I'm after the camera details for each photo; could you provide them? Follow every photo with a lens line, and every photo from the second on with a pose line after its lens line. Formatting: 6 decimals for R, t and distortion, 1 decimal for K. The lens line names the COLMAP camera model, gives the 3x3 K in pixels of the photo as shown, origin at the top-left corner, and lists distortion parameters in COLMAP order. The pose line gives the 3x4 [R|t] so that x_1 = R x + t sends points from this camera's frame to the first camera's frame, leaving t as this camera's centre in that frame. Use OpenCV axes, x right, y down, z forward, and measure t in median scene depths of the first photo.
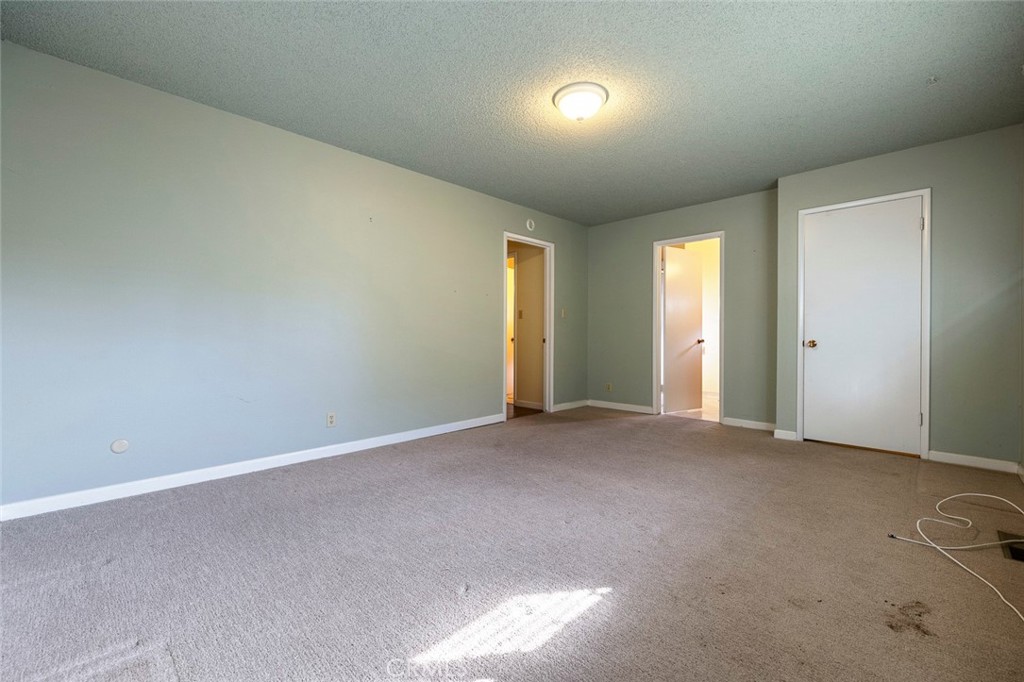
lens RADIAL K [[434.2, 0, 512.3], [0, 434.2, 337.0], [0, 0, 1]] dist [0.002360, 0.000176]
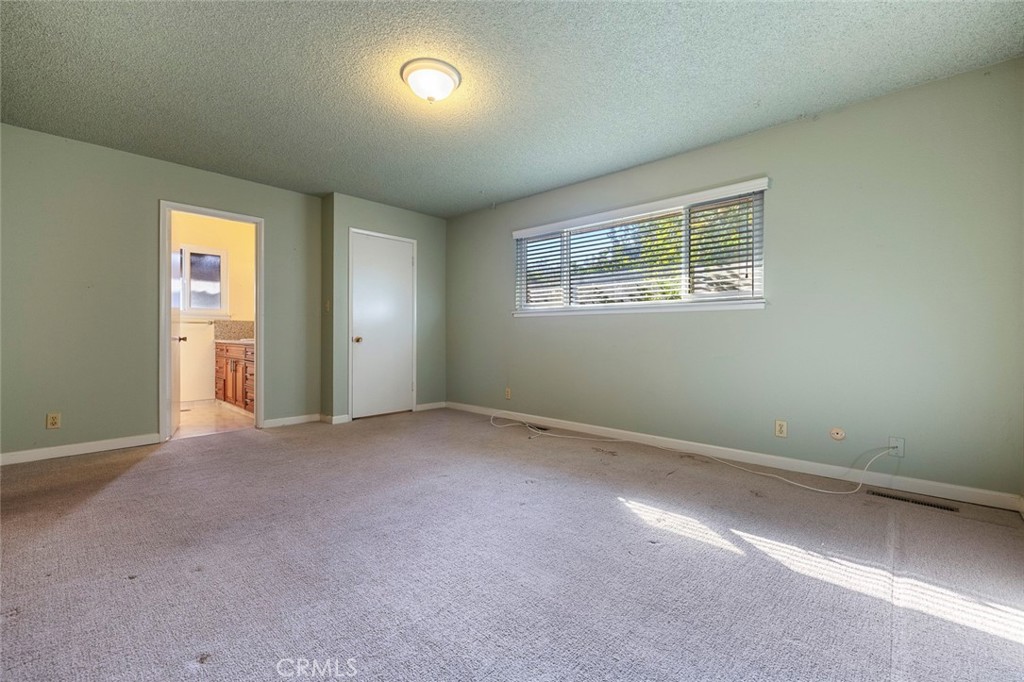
lens RADIAL K [[434.2, 0, 515.7], [0, 434.2, 336.9], [0, 0, 1]] dist [0.002360, 0.000176]
pose [[-0.040878, -0.009664, 0.999117, -0.546469], [-0.001824, 0.999952, 0.009598, -0.004207], [-0.999162, -0.001431, -0.040894, 0.599723]]
